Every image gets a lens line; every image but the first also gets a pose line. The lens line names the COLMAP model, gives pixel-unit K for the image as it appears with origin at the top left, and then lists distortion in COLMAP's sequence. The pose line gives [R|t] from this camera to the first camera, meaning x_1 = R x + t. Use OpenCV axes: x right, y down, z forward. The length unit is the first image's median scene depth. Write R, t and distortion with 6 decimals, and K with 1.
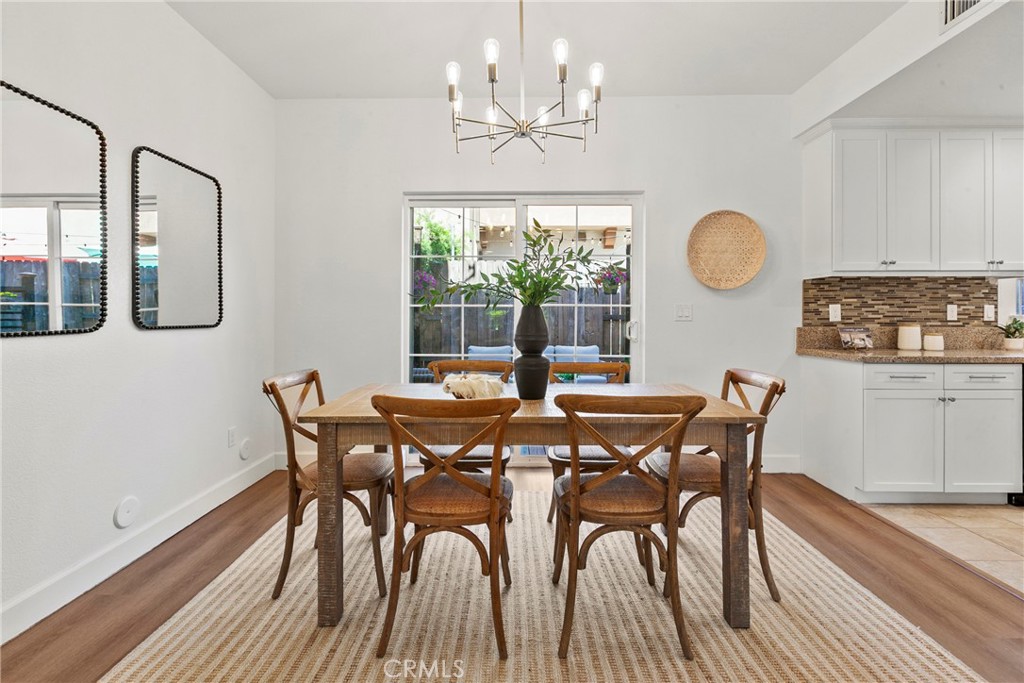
lens RADIAL K [[464.6, 0, 508.9], [0, 464.6, 326.6], [0, 0, 1]] dist [0.002217, 0.000164]
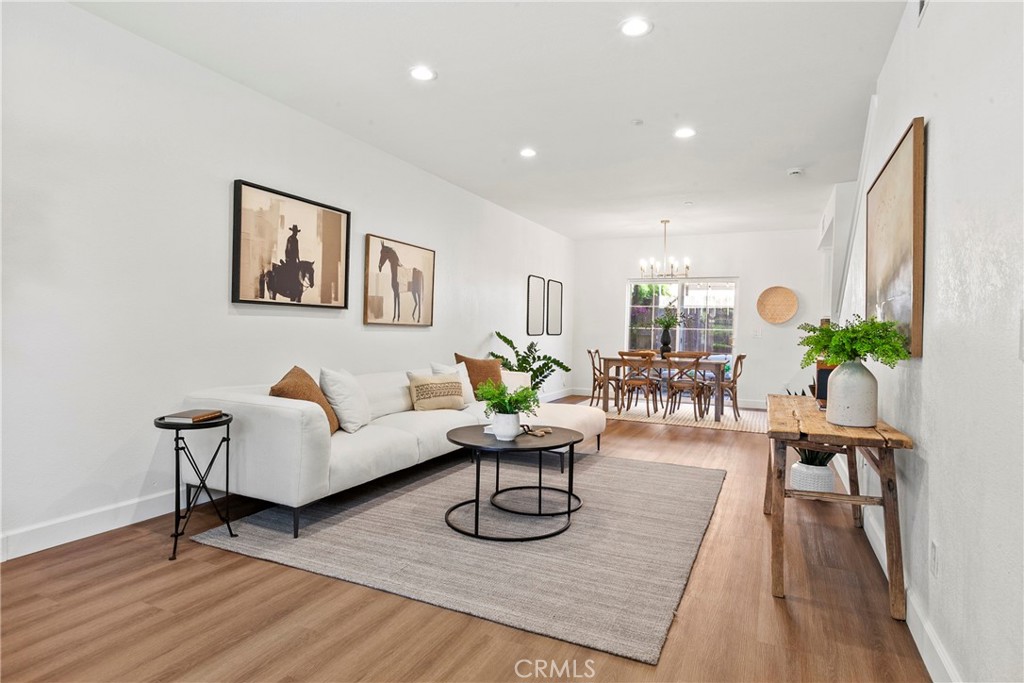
lens RADIAL K [[547.2, 0, 512.0], [0, 547.2, 341.5], [0, 0, 1]] dist [-0.002712, -0.000241]
pose [[0.910643, 0.026332, -0.412355, 0.408030], [-0.030217, 0.999539, -0.002903, 0.047516], [0.412088, 0.015104, 0.911019, -1.831333]]
